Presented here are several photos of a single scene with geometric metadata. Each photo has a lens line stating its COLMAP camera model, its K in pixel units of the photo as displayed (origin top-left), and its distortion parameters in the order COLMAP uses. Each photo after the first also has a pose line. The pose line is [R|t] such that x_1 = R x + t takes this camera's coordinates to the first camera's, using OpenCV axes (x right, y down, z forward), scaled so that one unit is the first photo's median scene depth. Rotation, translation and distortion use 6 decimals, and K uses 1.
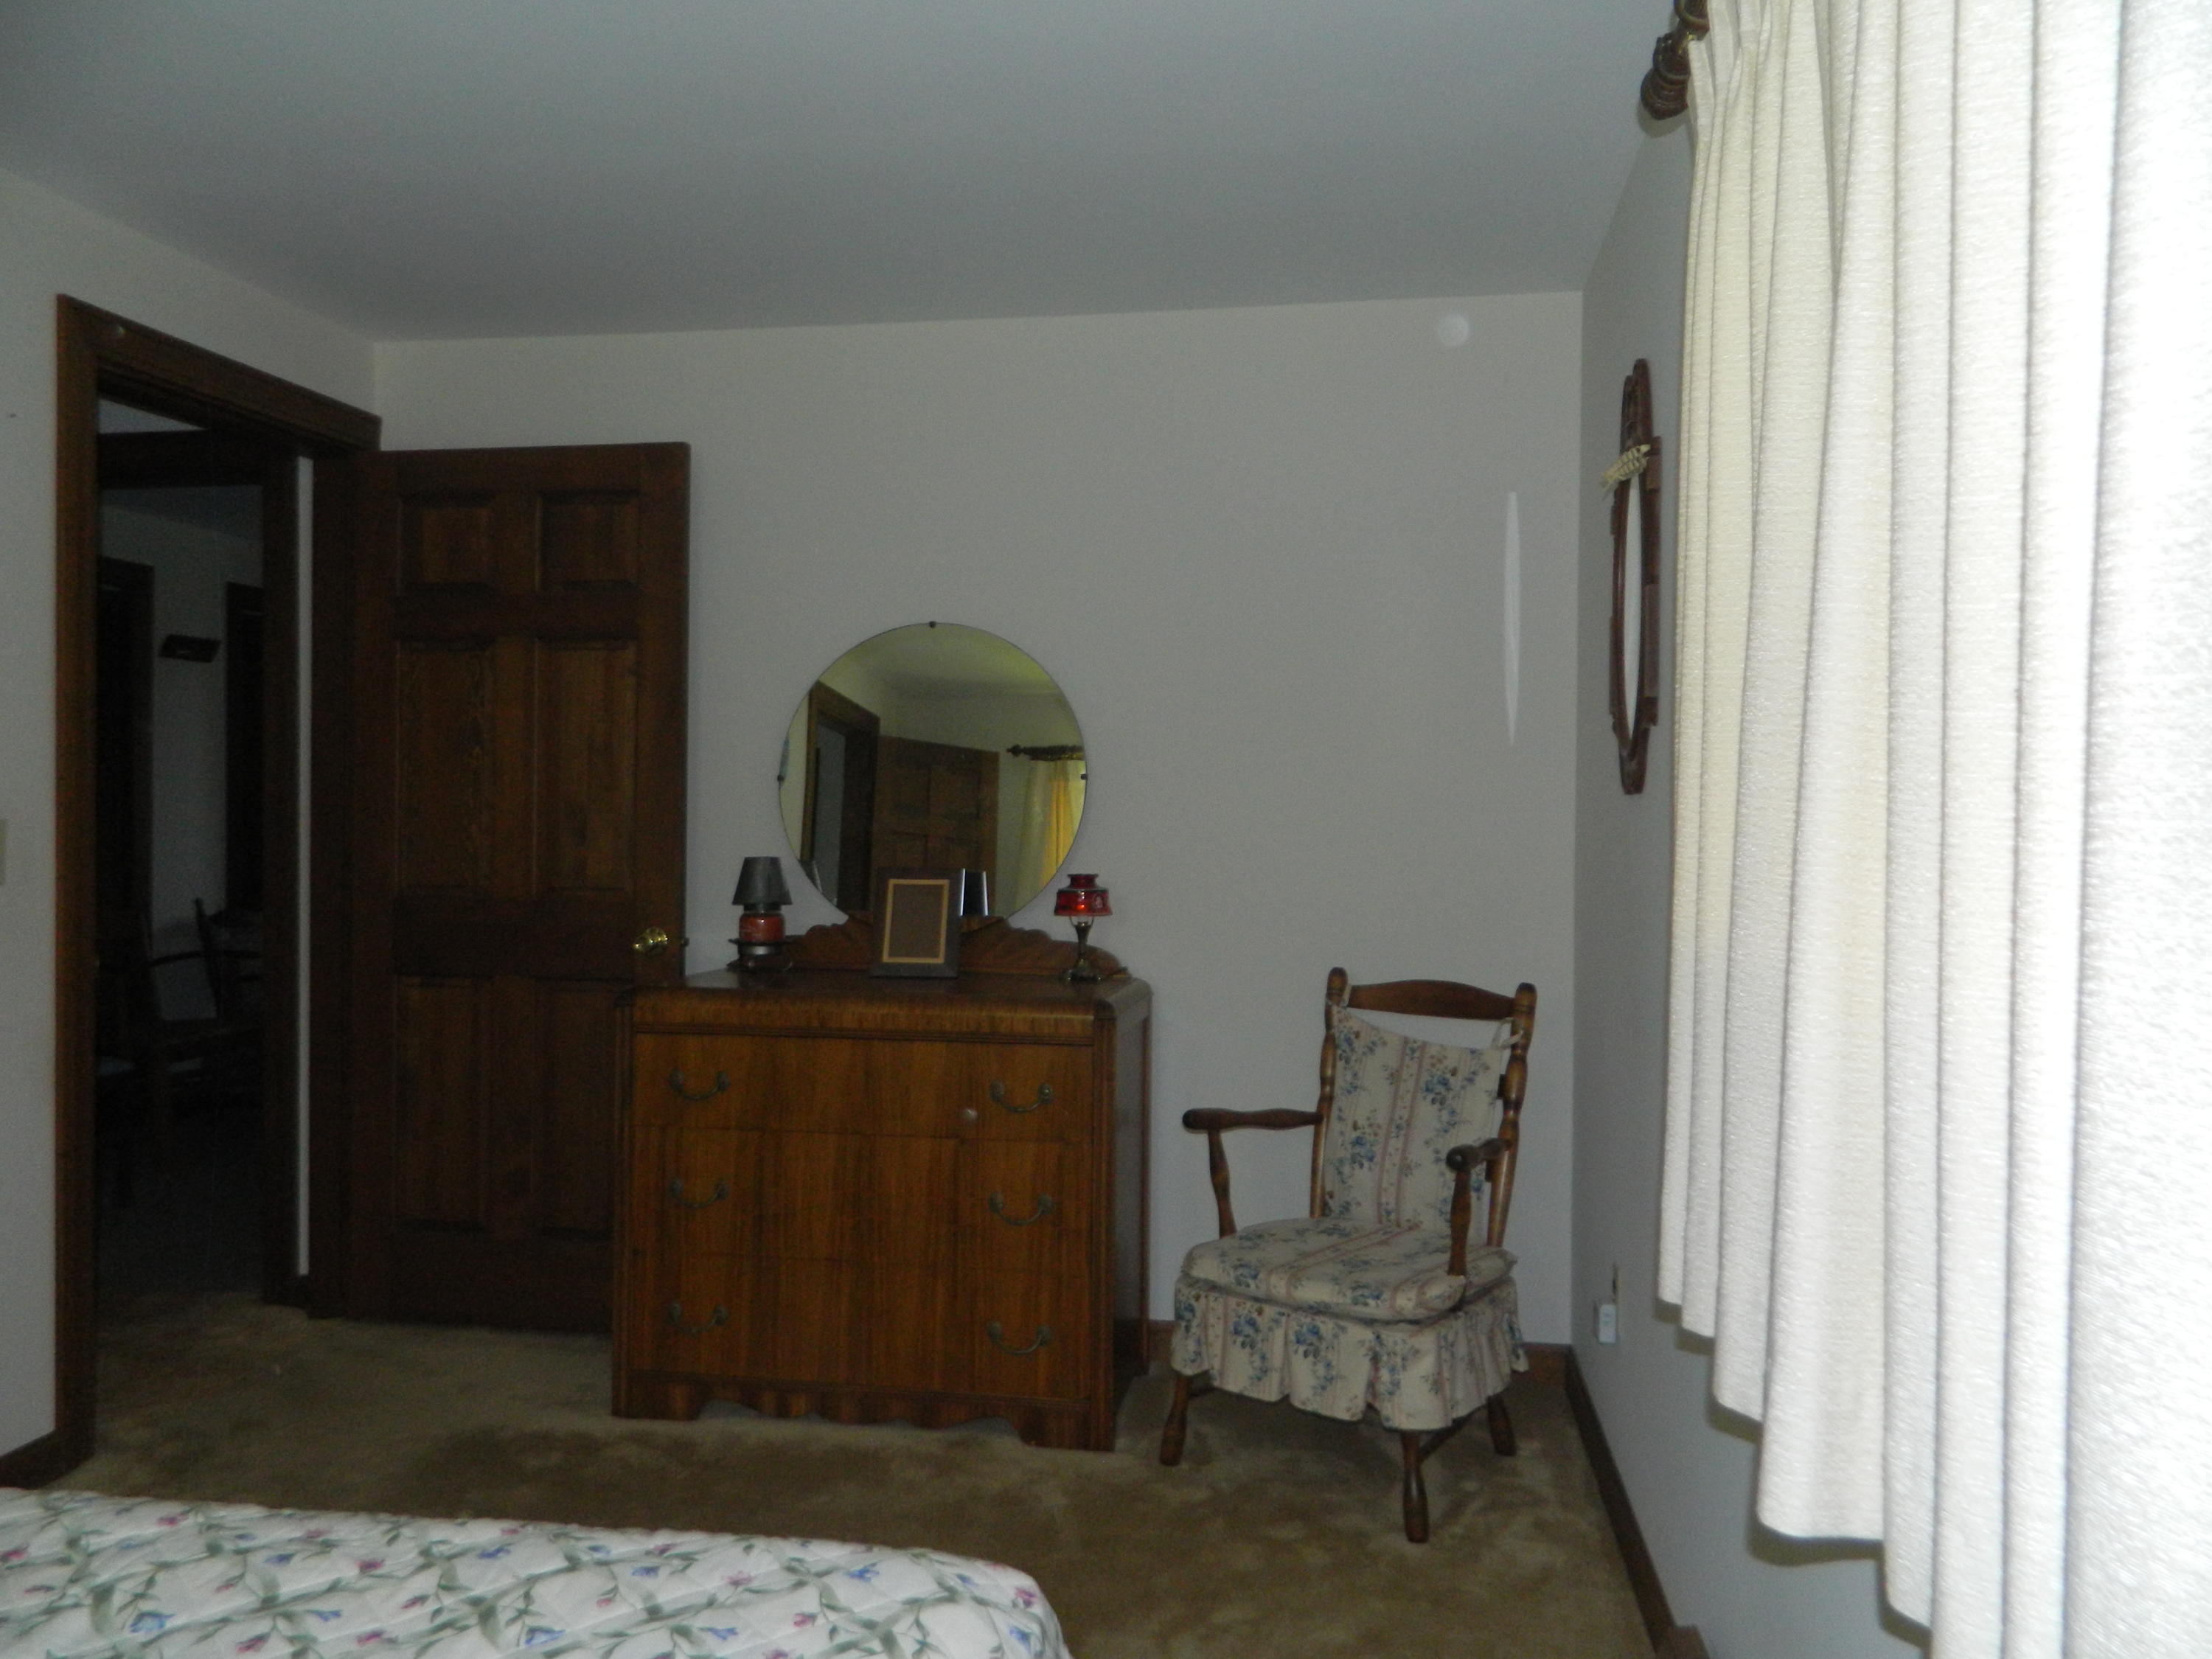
lens RADIAL K [[1694.4, 0, 1109.3], [0, 1694.4, 813.5], [0, 0, 1]] dist [0.017984, -0.007387]
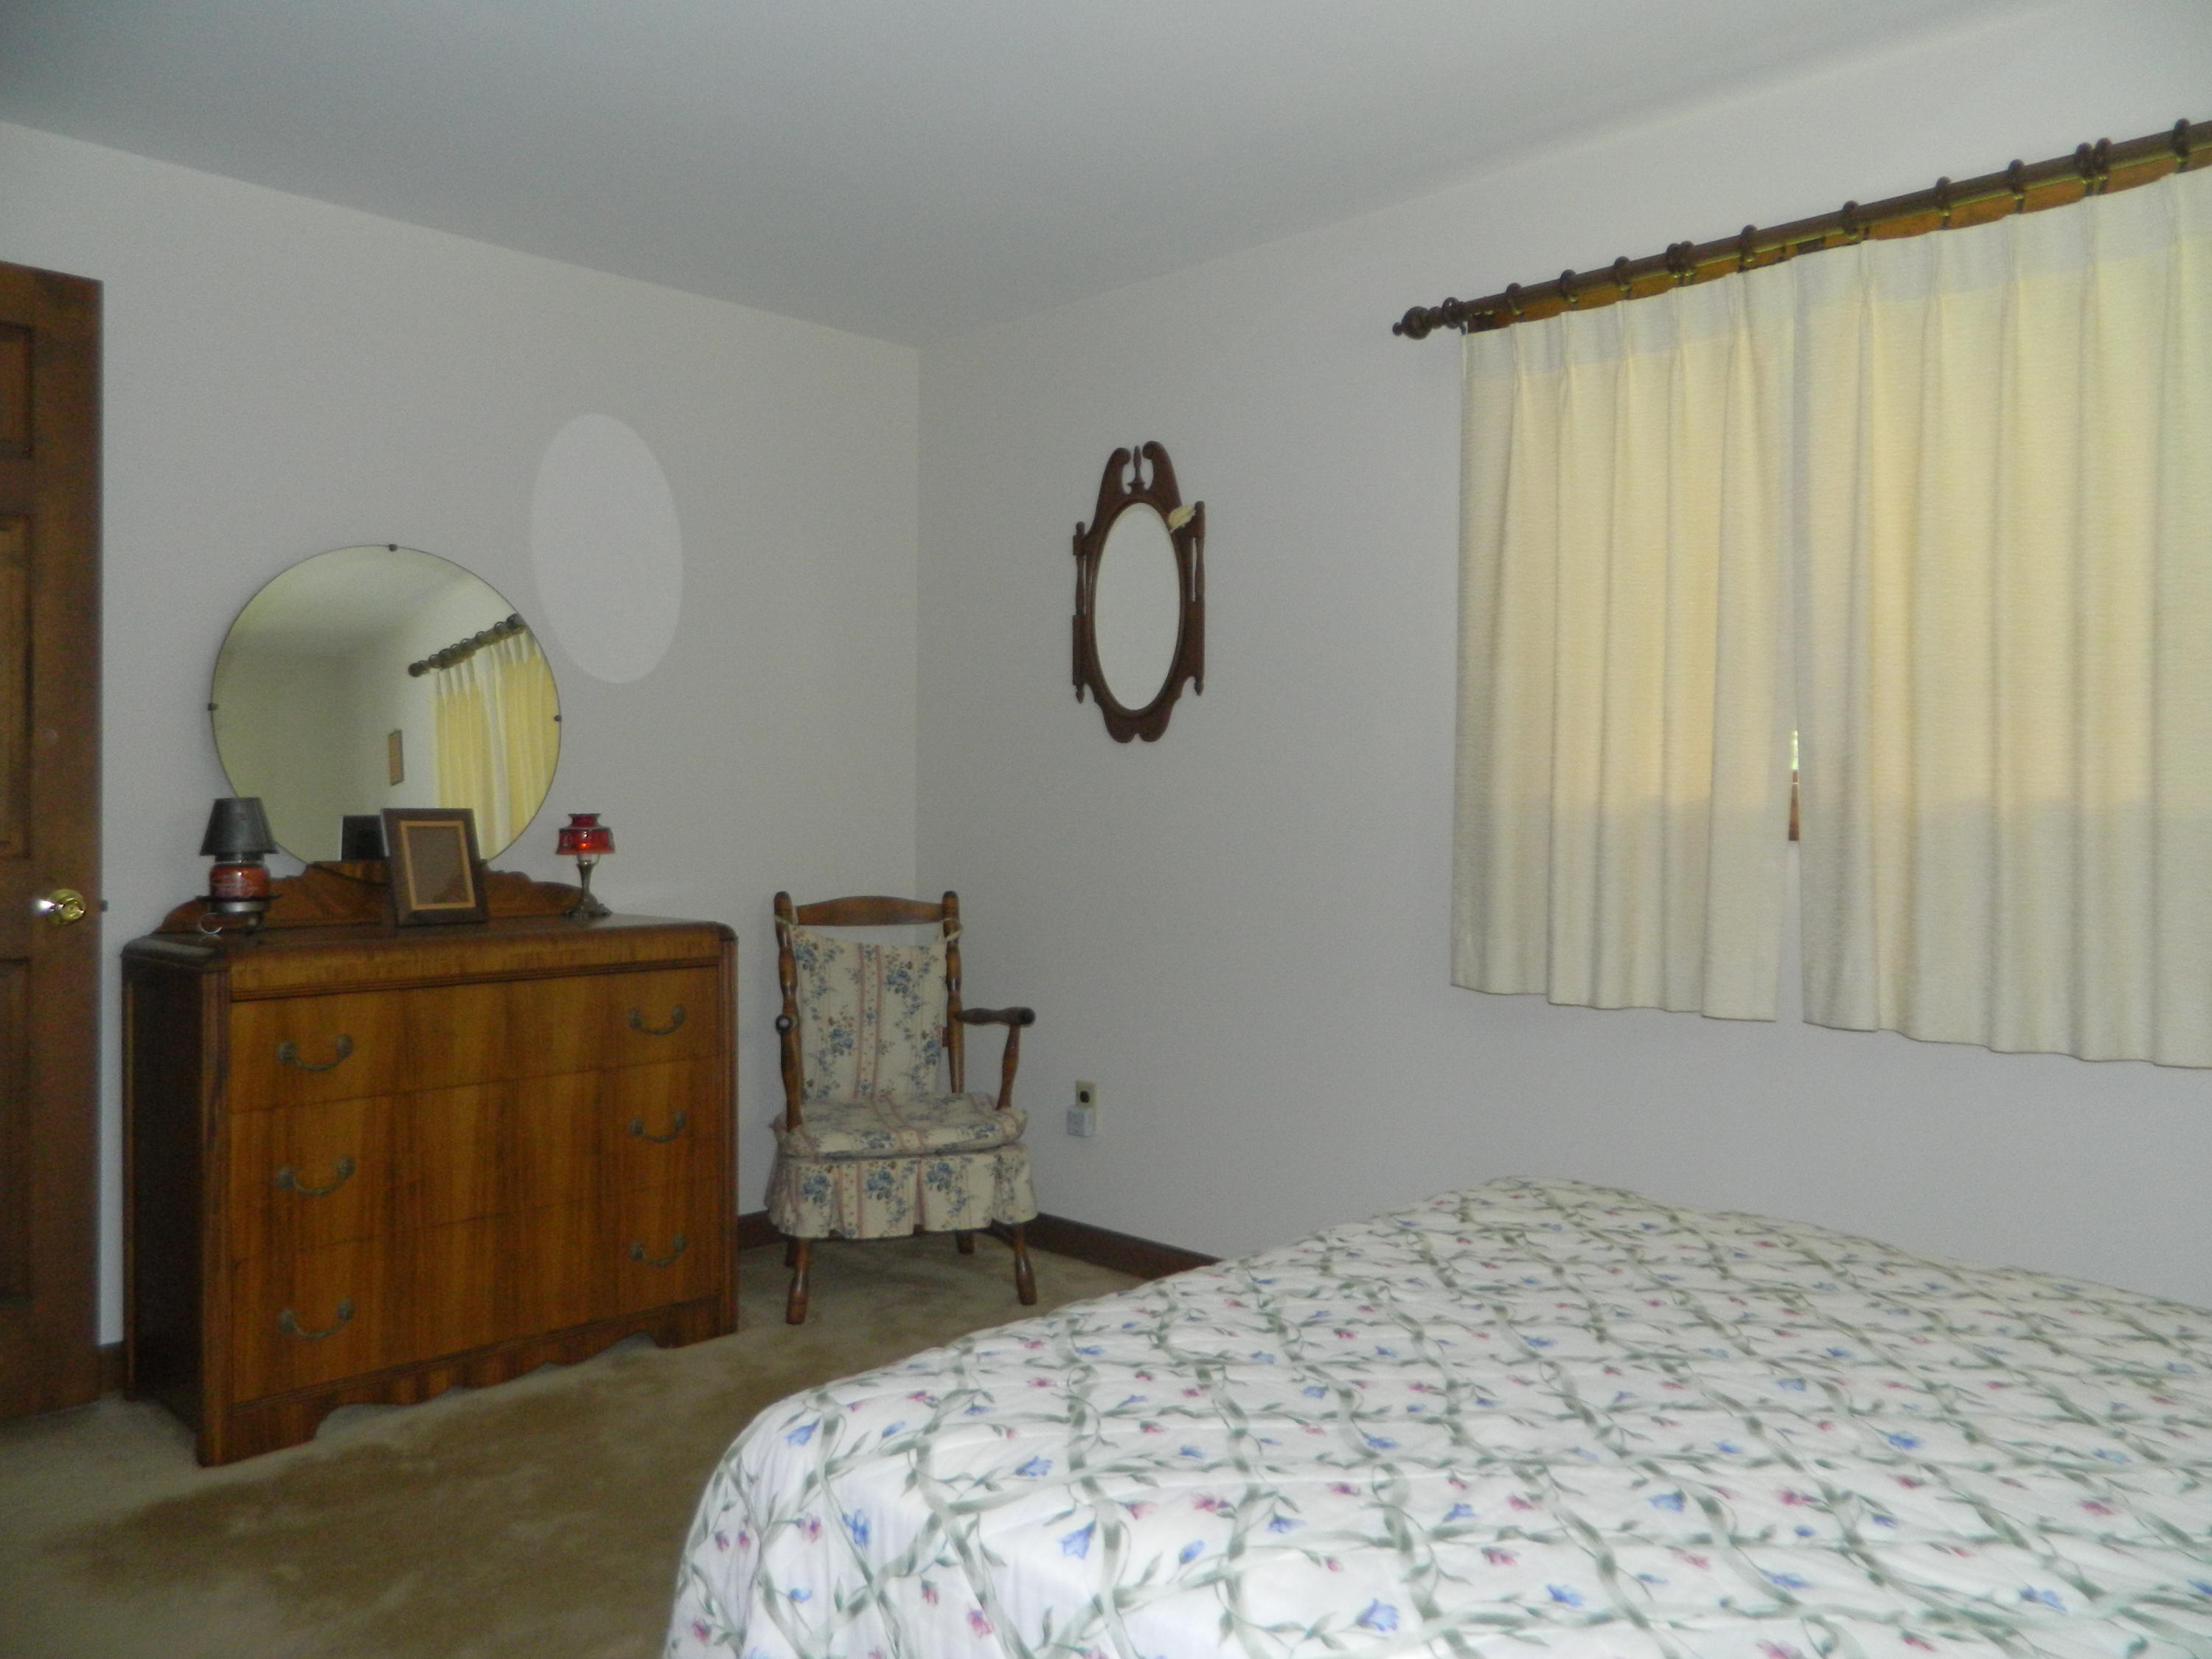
lens RADIAL K [[1694.4, 0, 1109.3], [0, 1694.4, 813.5], [0, 0, 1]] dist [0.017984, -0.007387]
pose [[0.567128, -0.007789, 0.823593, -0.732019], [0.002546, 0.999967, 0.007704, 0.030805], [-0.823626, -0.002273, 0.567129, 0.170522]]
